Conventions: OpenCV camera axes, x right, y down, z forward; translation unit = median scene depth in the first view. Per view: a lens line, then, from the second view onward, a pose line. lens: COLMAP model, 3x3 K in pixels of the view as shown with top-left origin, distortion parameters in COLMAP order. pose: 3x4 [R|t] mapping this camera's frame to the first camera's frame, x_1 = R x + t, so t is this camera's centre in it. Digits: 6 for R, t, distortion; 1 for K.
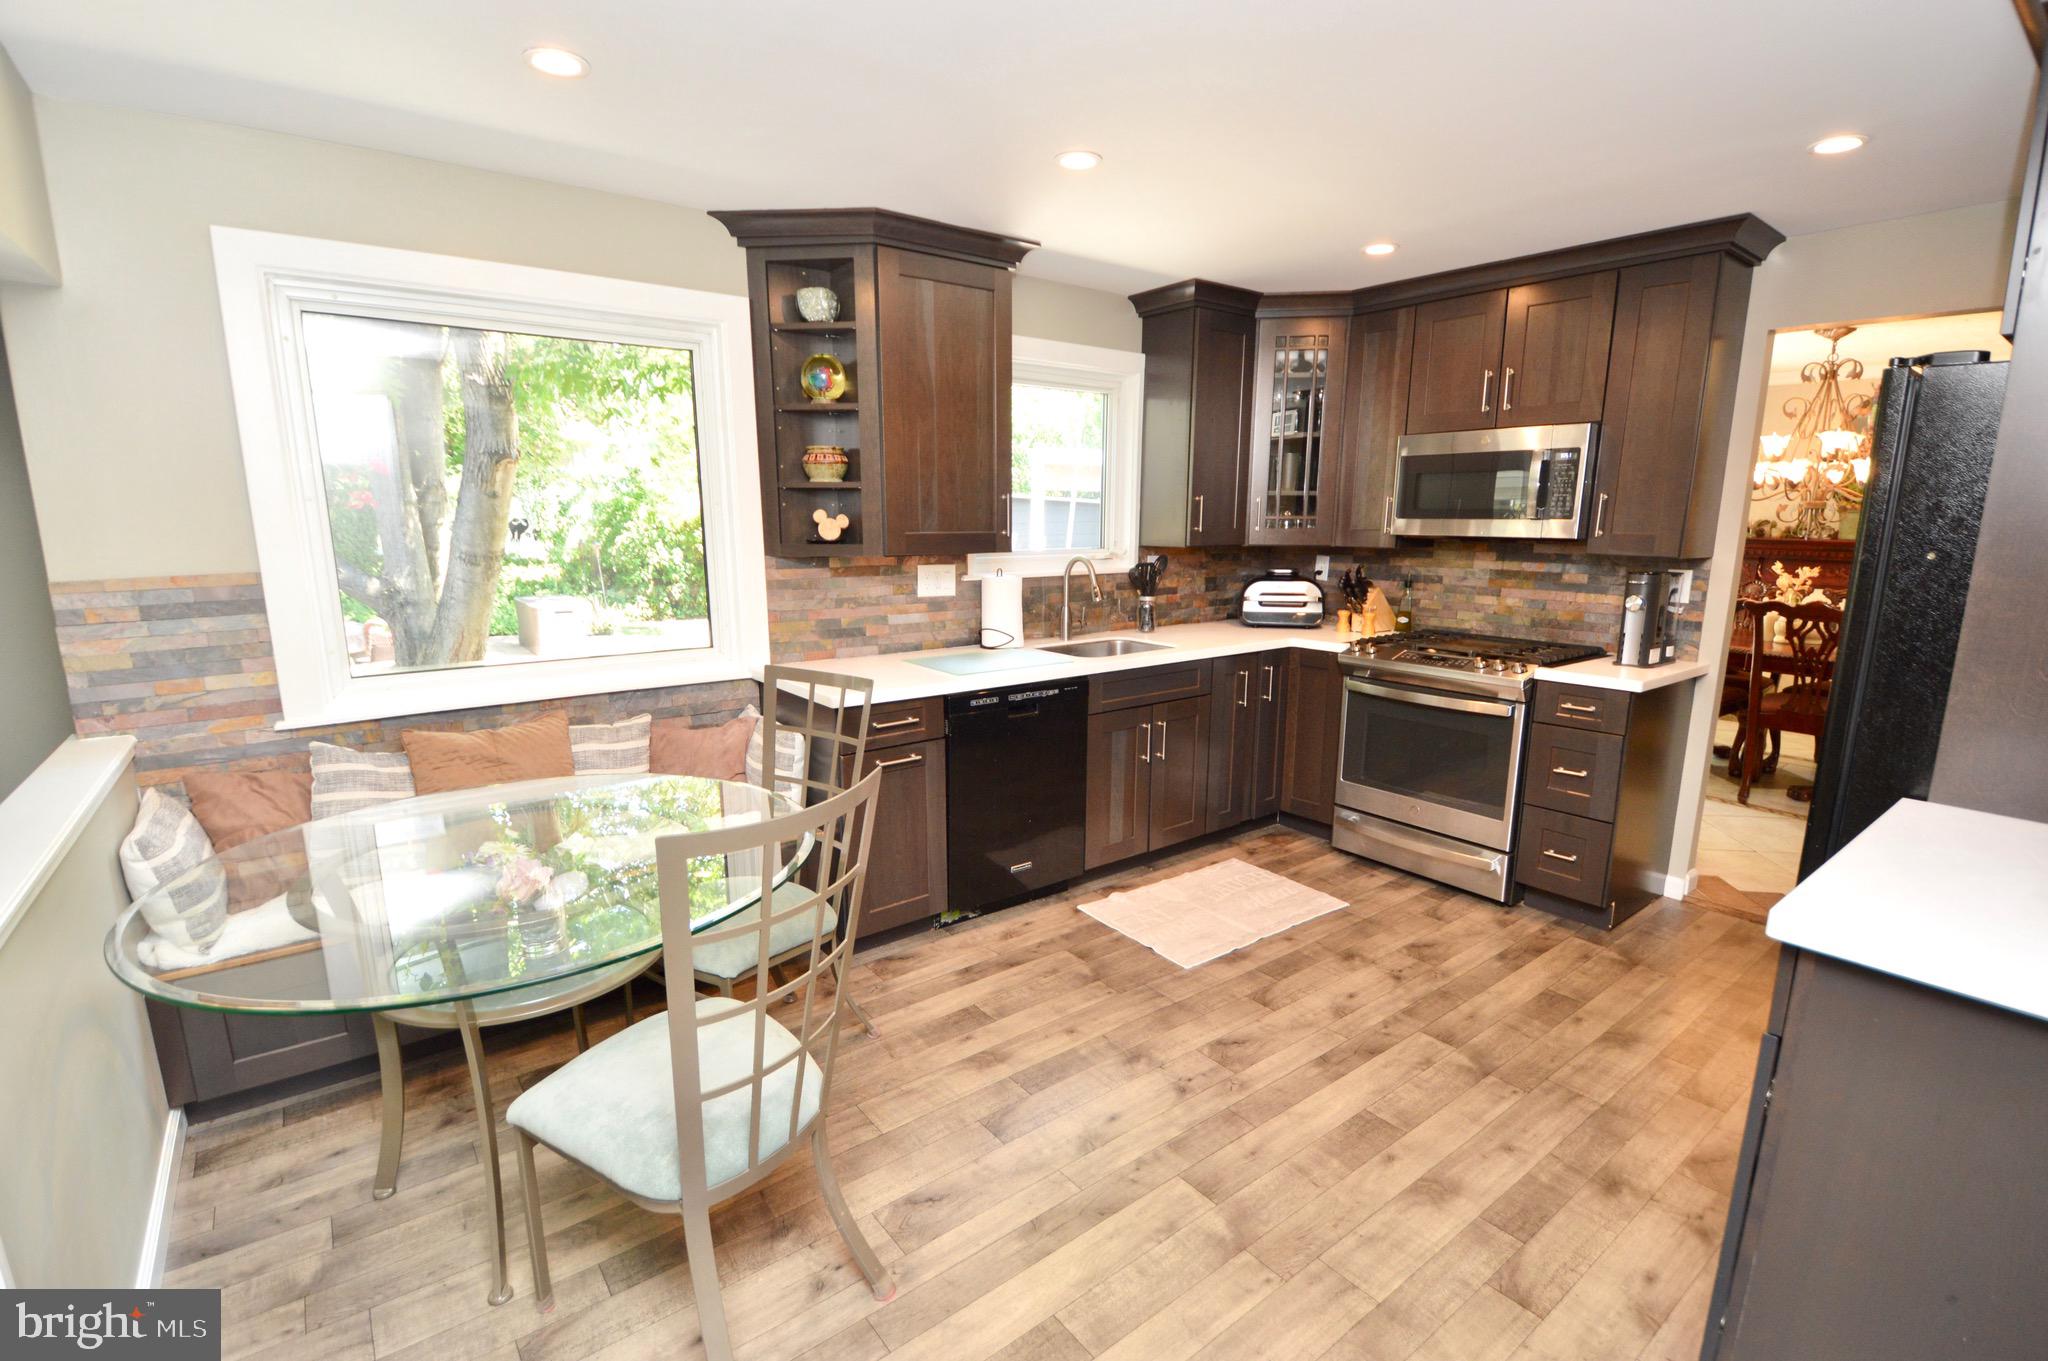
lens RADIAL K [[941.3, 0, 1023.4], [0, 941.3, 702.9], [0, 0, 1]] dist [0.003110, -0.012174]
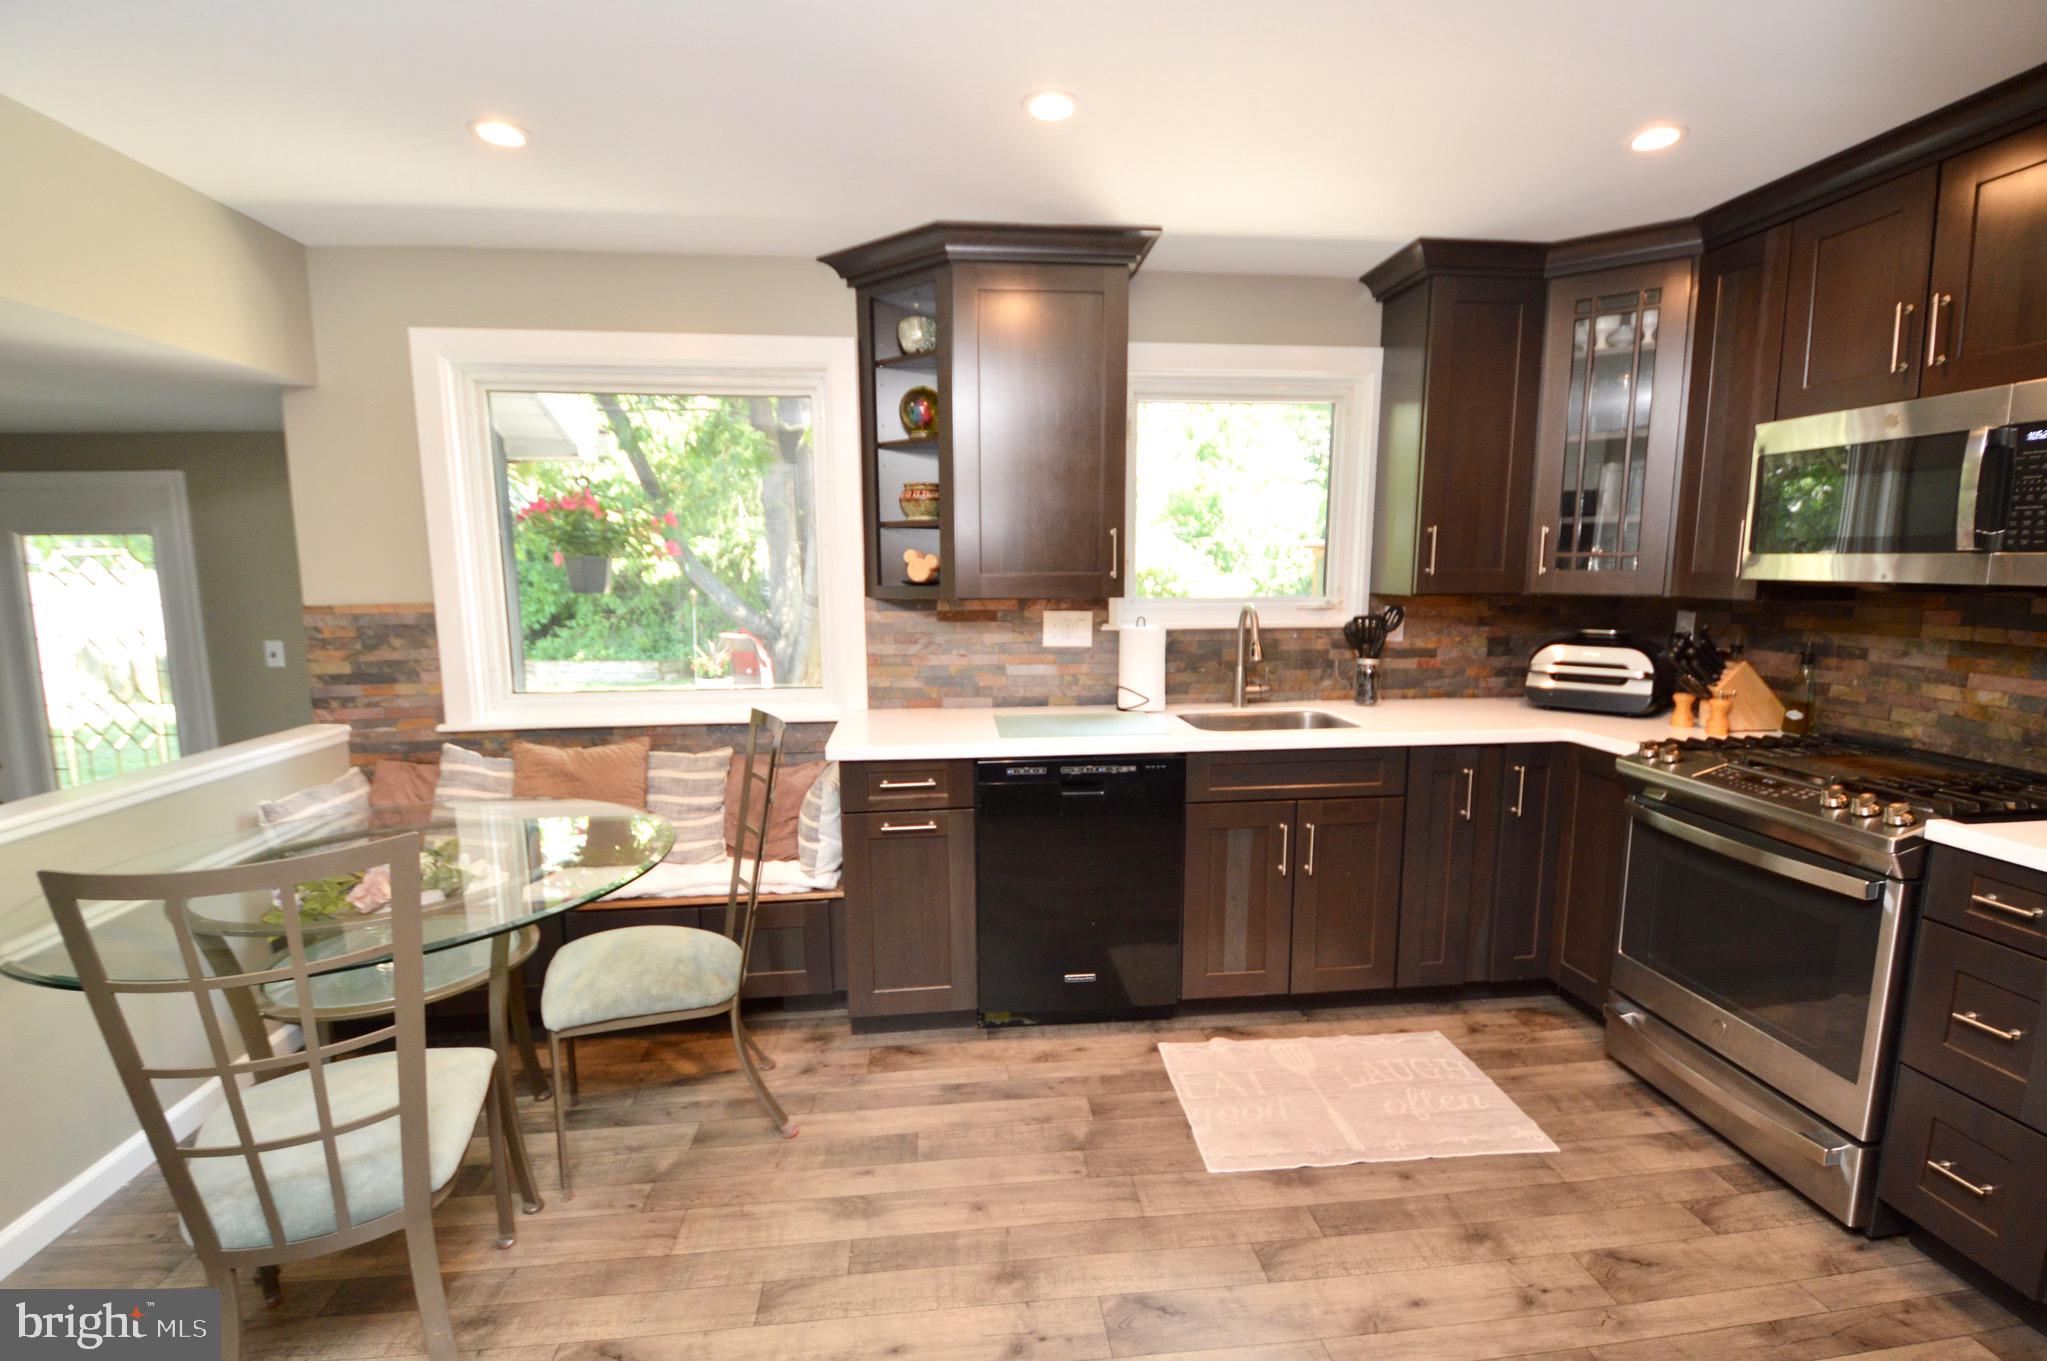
lens RADIAL K [[924.8, 0, 1039.7], [0, 924.8, 696.9], [0, 0, 1]] dist [0.015762, -0.025714]
pose [[0.853684, 0.067997, -0.516334, 0.338856], [-0.097202, 0.994821, -0.029700, -0.038449], [0.511641, 0.075544, 0.855872, 0.250692]]
